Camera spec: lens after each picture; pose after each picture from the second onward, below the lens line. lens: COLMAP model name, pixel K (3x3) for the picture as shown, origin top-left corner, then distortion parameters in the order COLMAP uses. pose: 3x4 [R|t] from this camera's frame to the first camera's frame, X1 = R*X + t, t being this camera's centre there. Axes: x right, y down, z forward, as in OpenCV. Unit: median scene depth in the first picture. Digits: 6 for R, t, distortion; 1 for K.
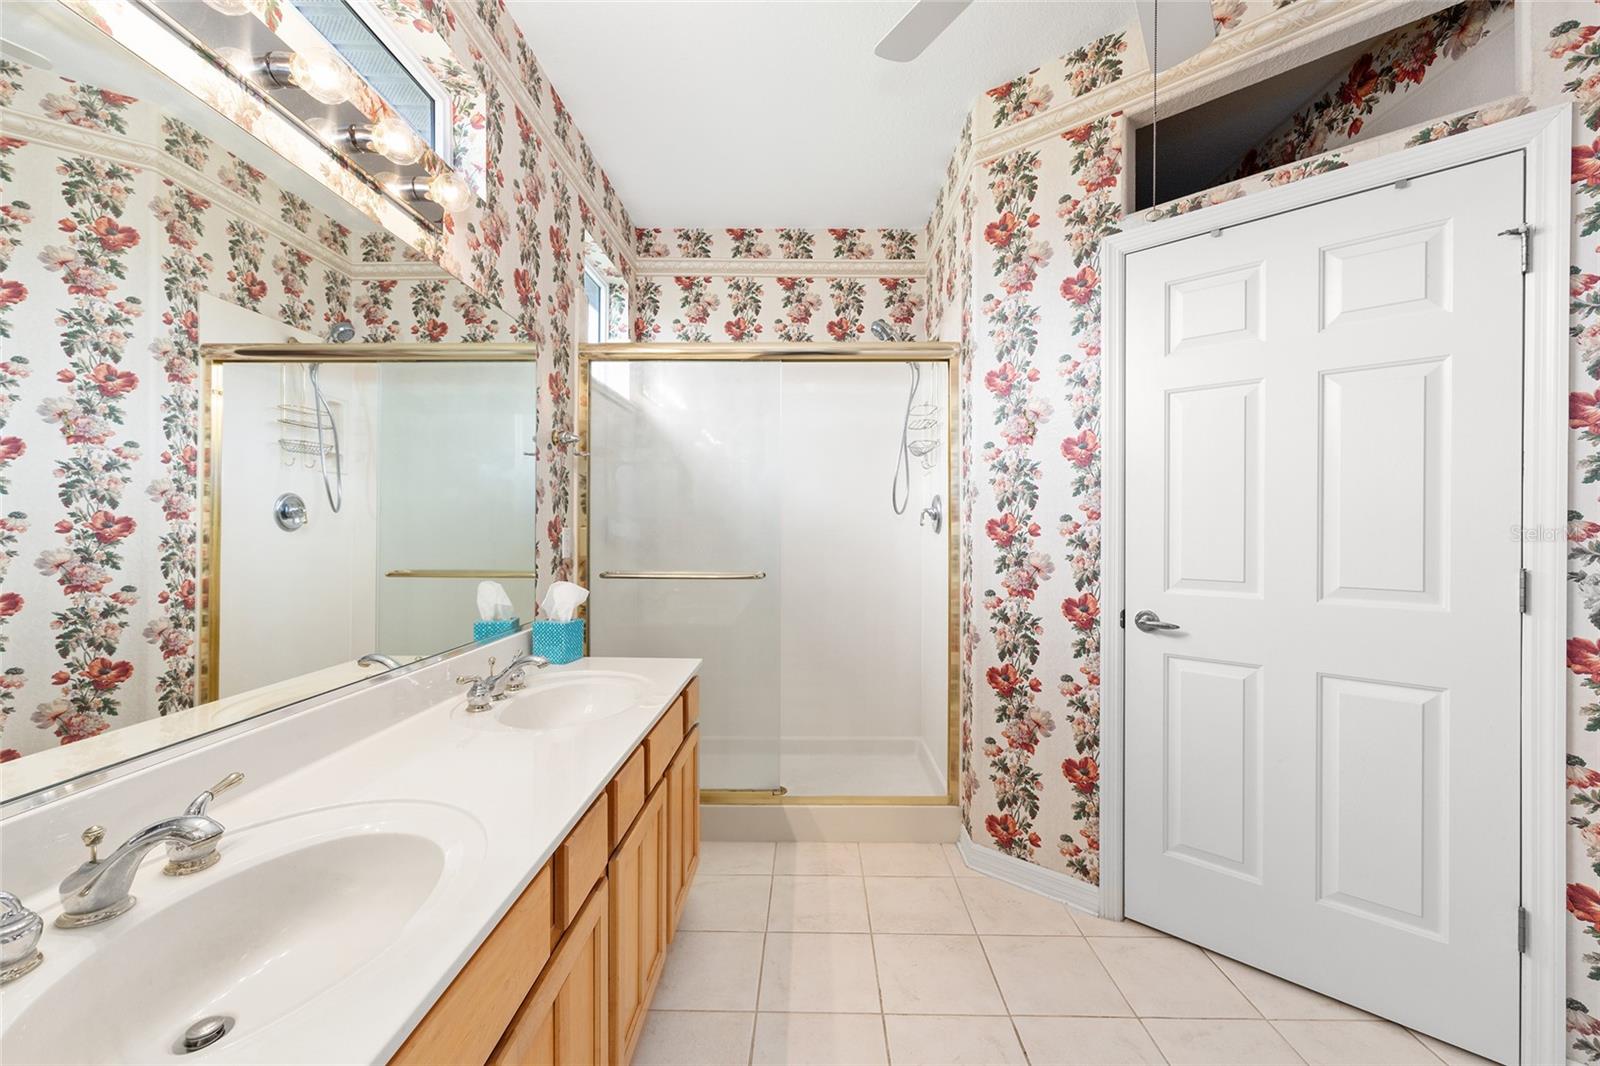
lens RADIAL K [[643.3, 0, 803.8], [0, 643.3, 527.9], [0, 0, 1]] dist [-0.001088, 0.001557]
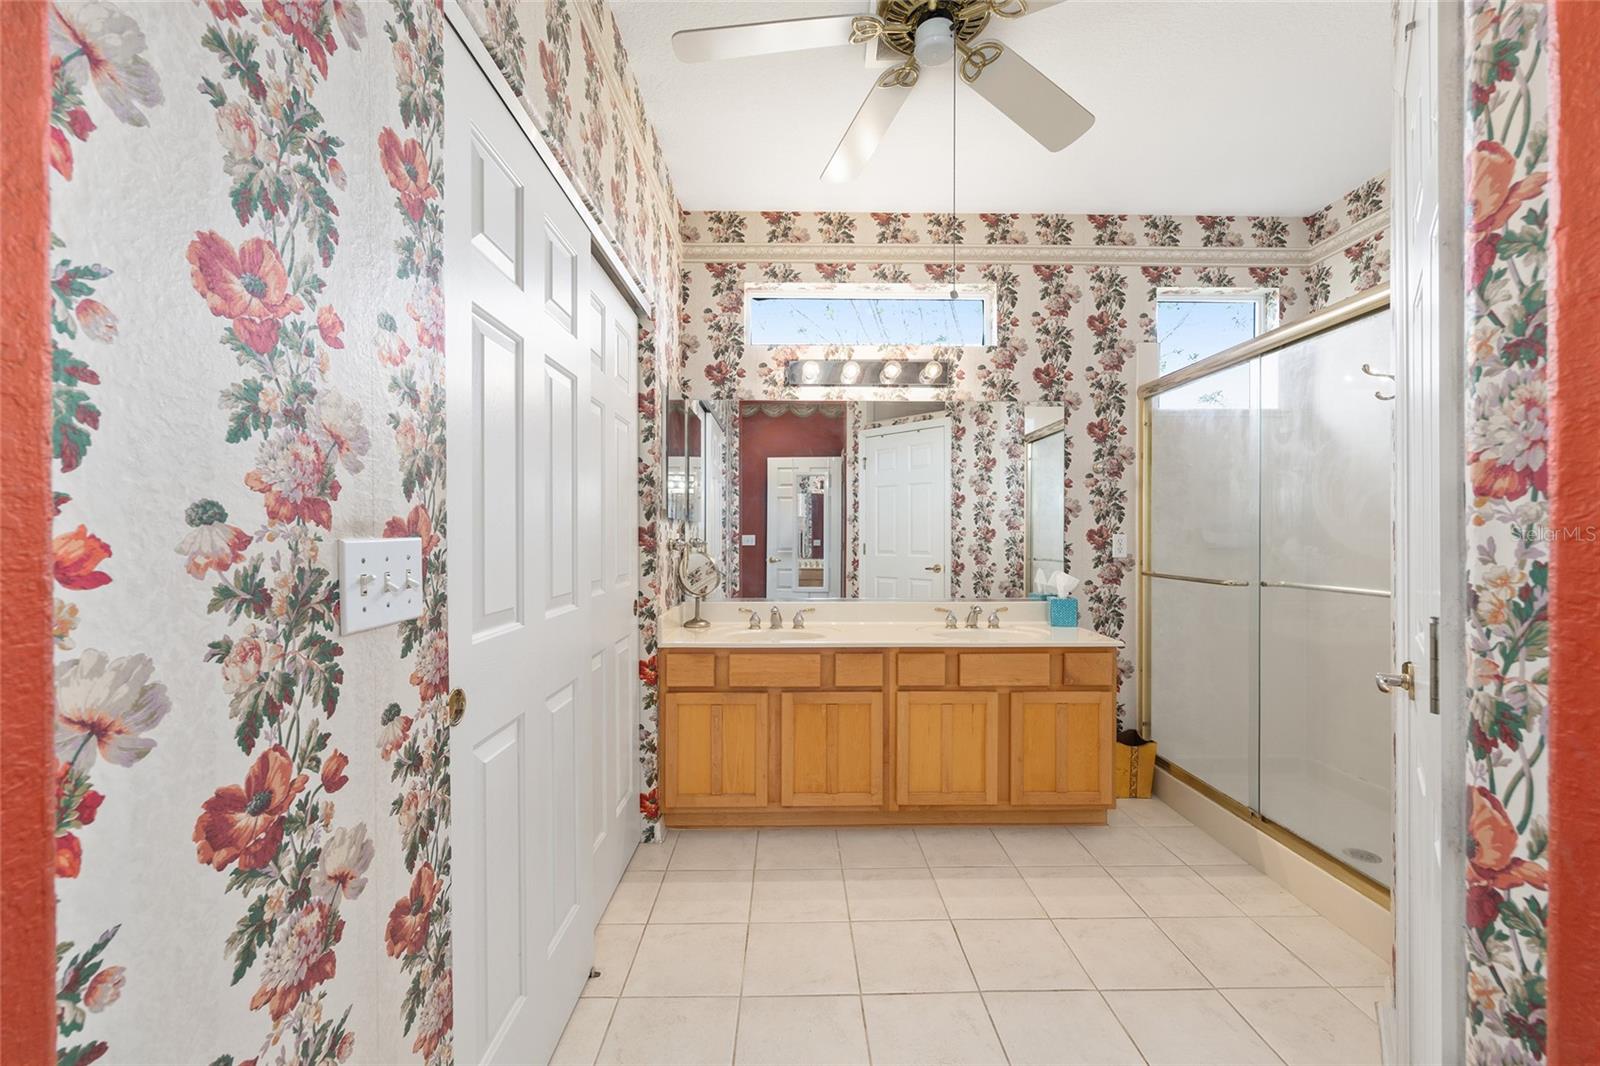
lens RADIAL K [[643.3, 0, 803.8], [0, 643.3, 533.8], [0, 0, 1]] dist [-0.001088, 0.001557]
pose [[0.030401, -0.003182, -0.999533, 0.919609], [-0.003714, 0.999988, -0.003296, 0.006452], [0.999531, 0.003812, 0.030389, 0.323804]]
